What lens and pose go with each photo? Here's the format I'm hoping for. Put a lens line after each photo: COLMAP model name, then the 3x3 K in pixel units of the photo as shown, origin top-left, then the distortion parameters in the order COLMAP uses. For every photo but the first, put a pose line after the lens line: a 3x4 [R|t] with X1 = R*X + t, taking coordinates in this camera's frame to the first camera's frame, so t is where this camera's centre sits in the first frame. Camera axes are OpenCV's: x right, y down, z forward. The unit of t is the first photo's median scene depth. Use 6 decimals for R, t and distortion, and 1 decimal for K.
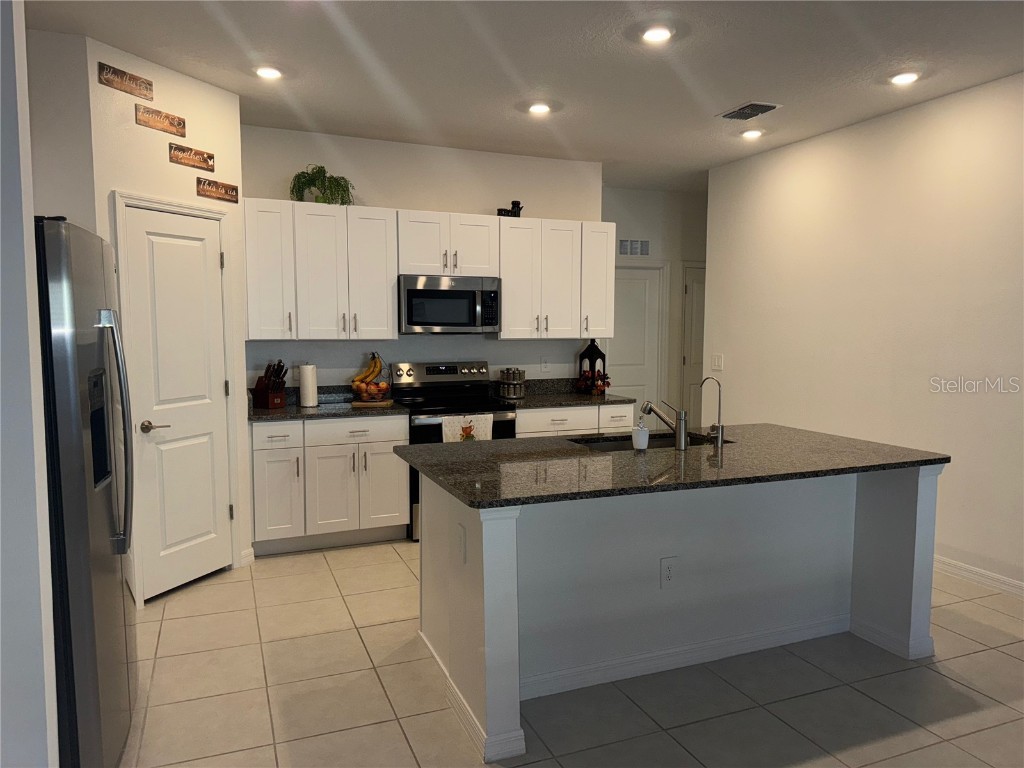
lens RADIAL K [[719.1, 0, 528.6], [0, 719.1, 388.9], [0, 0, 1]] dist [0.045693, -0.081875]
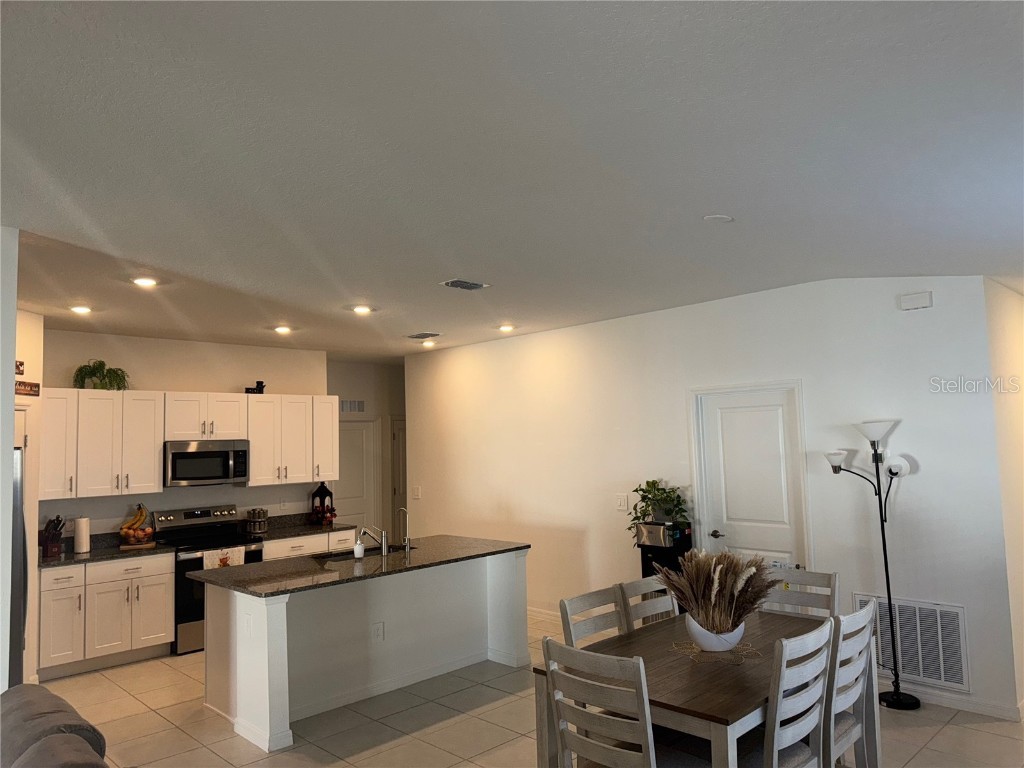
lens RADIAL K [[719.1, 0, 528.6], [0, 719.1, 388.9], [0, 0, 1]] dist [0.045693, -0.081875]
pose [[0.928992, -0.006162, 0.370049, -0.053271], [0.068278, 0.985552, -0.154999, -0.007114], [-0.363748, 0.169260, 0.915991, -0.417597]]
